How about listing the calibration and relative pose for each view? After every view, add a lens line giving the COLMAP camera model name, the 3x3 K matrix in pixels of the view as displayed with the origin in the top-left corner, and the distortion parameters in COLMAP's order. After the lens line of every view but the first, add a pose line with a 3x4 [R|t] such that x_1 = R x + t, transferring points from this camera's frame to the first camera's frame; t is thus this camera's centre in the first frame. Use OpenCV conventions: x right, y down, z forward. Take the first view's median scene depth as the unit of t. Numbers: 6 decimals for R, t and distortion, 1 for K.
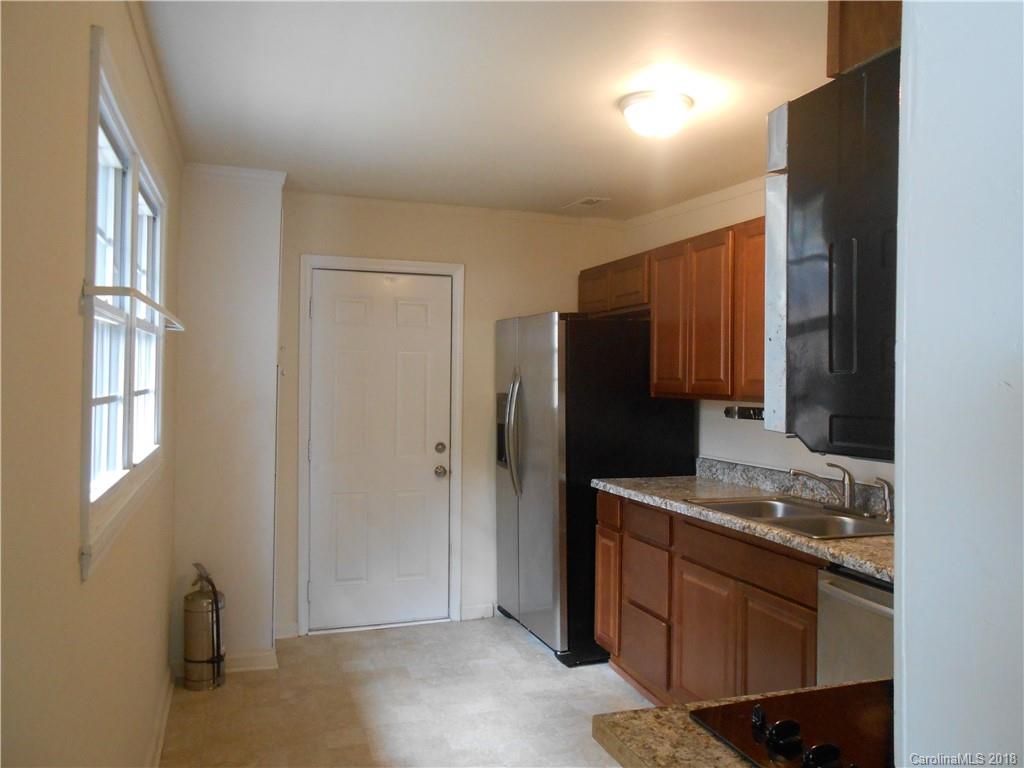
lens RADIAL K [[797.5, 0, 514.0], [0, 797.5, 381.4], [0, 0, 1]] dist [-0.045065, 0.005284]
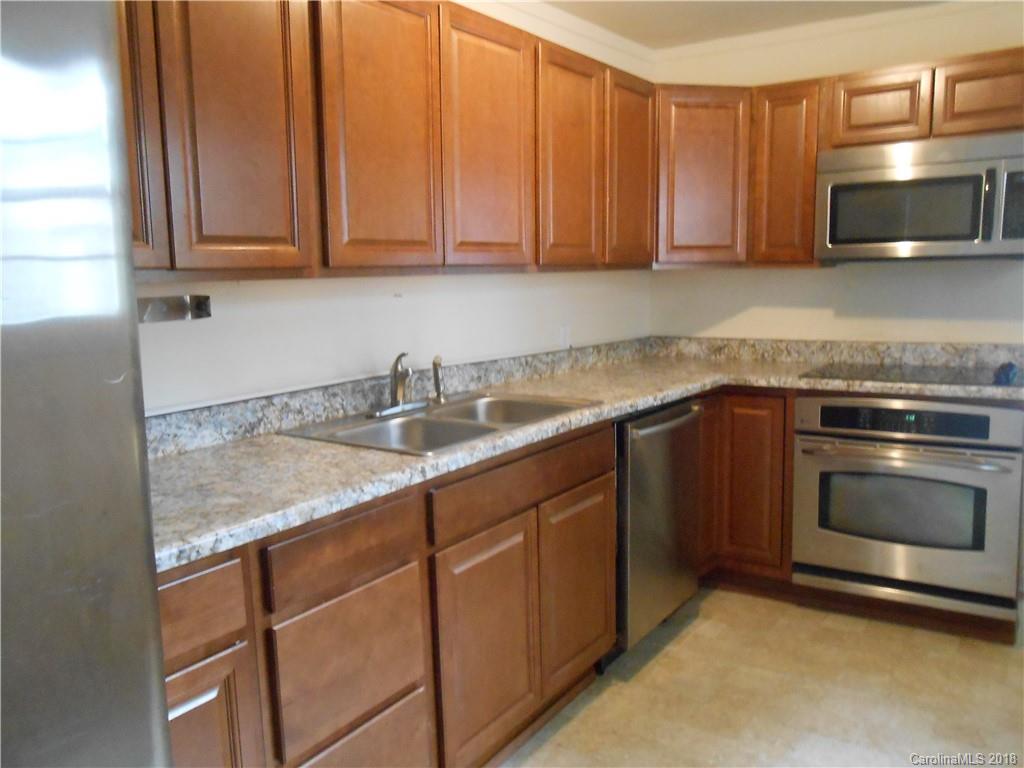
lens RADIAL K [[797.5, 0, 512.4], [0, 797.5, 385.4], [0, 0, 1]] dist [-0.045065, 0.005284]
pose [[-0.591504, -0.110701, 0.798667, -0.328088], [0.017325, 0.988557, 0.149852, 0.023811], [-0.806116, 0.102475, -0.582817, 1.573651]]
